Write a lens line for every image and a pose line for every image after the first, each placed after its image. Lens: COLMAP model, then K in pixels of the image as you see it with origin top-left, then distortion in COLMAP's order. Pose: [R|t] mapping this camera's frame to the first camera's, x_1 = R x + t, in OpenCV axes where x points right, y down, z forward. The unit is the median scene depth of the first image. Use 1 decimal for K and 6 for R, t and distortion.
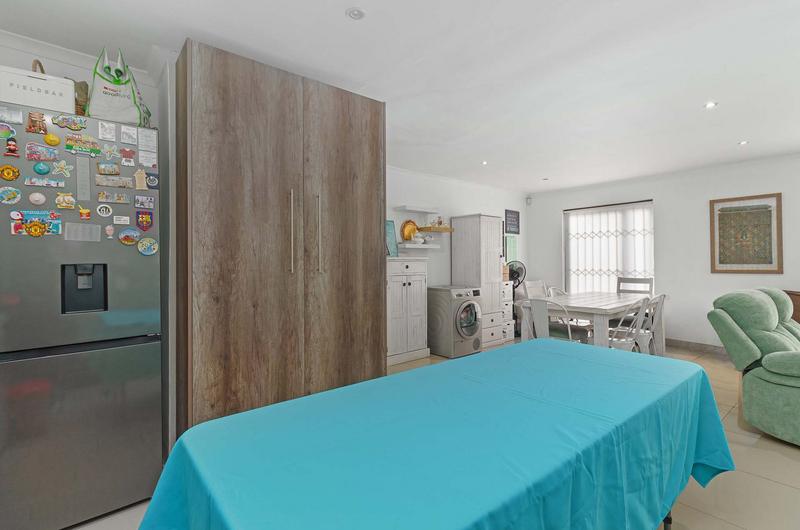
lens RADIAL K [[376.9, 0, 401.3], [0, 376.9, 263.6], [0, 0, 1]] dist [0.018836, 0.000907]
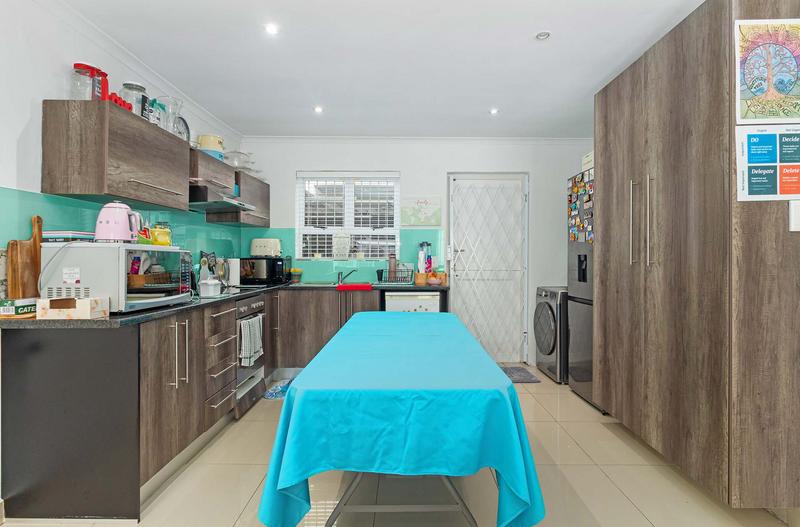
lens RADIAL K [[414.5, 0, 405.0], [0, 414.5, 260.2], [0, 0, 1]] dist [-0.002413, 0.001023]
pose [[-0.638283, 0.016423, -0.769627, 0.425335], [0.002372, 0.999810, 0.019368, -0.004277], [0.769798, 0.010537, -0.638201, 0.564062]]
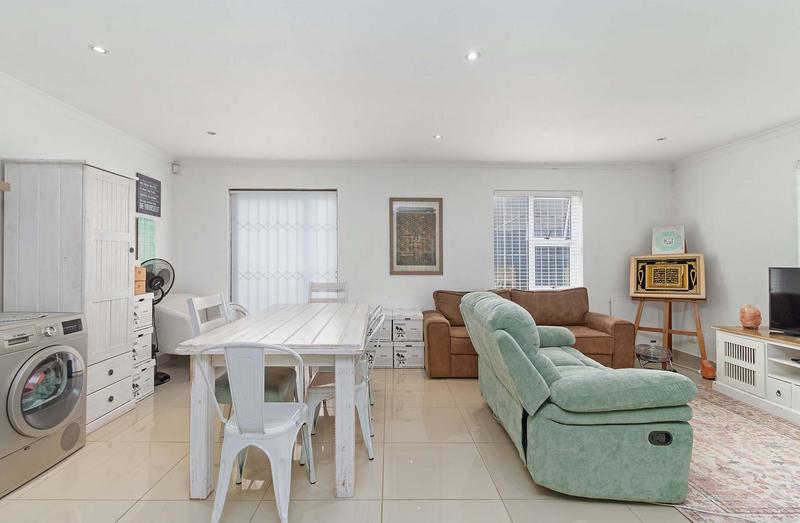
lens RADIAL K [[385.4, 0, 395.7], [0, 385.4, 260.7], [0, 0, 1]] dist [0.001652, 0.000820]
pose [[0.627650, 0.010997, 0.778418, 0.077710], [-0.007512, 0.999939, -0.008070, -0.002163], [-0.778459, -0.000783, 0.627695, 0.391707]]
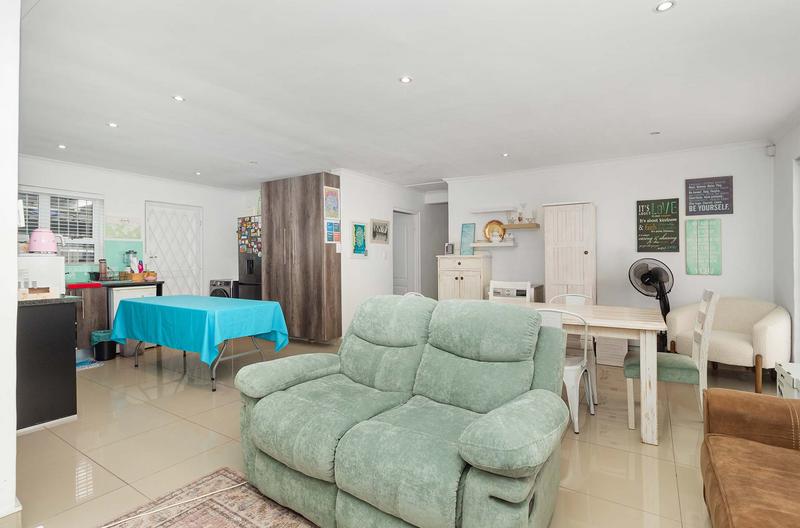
lens RADIAL K [[385.4, 0, 405.9], [0, 385.4, 264.9], [0, 0, 1]] dist [0.001652, 0.000820]
pose [[0.306586, 0.021137, -0.951608, 1.022579], [-0.003391, 0.999771, 0.021114, -0.010929], [0.951837, -0.003246, 0.306587, 0.446805]]
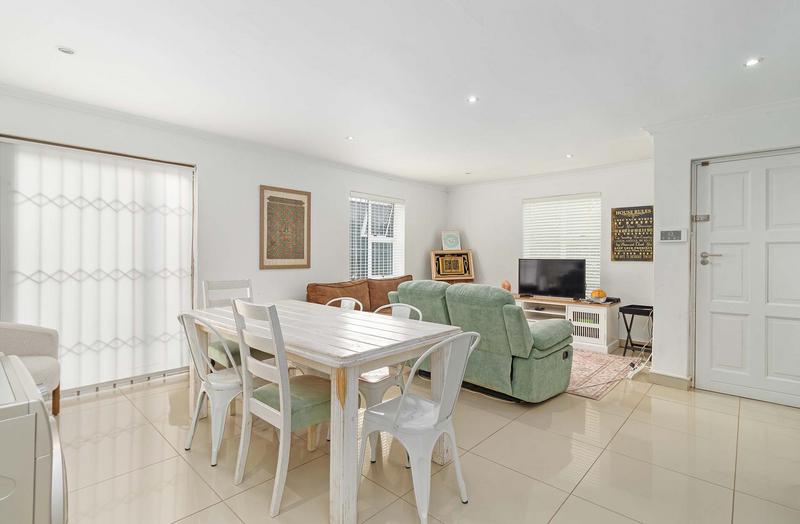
lens RADIAL K [[385.4, 0, 399.0], [0, 385.4, 254.8], [0, 0, 1]] dist [0.001652, 0.000820]
pose [[-0.145994, 0.005006, 0.989273, -0.094410], [-0.004528, 0.999973, -0.005729, -0.004702], [-0.989275, -0.005315, -0.145968, 0.821023]]
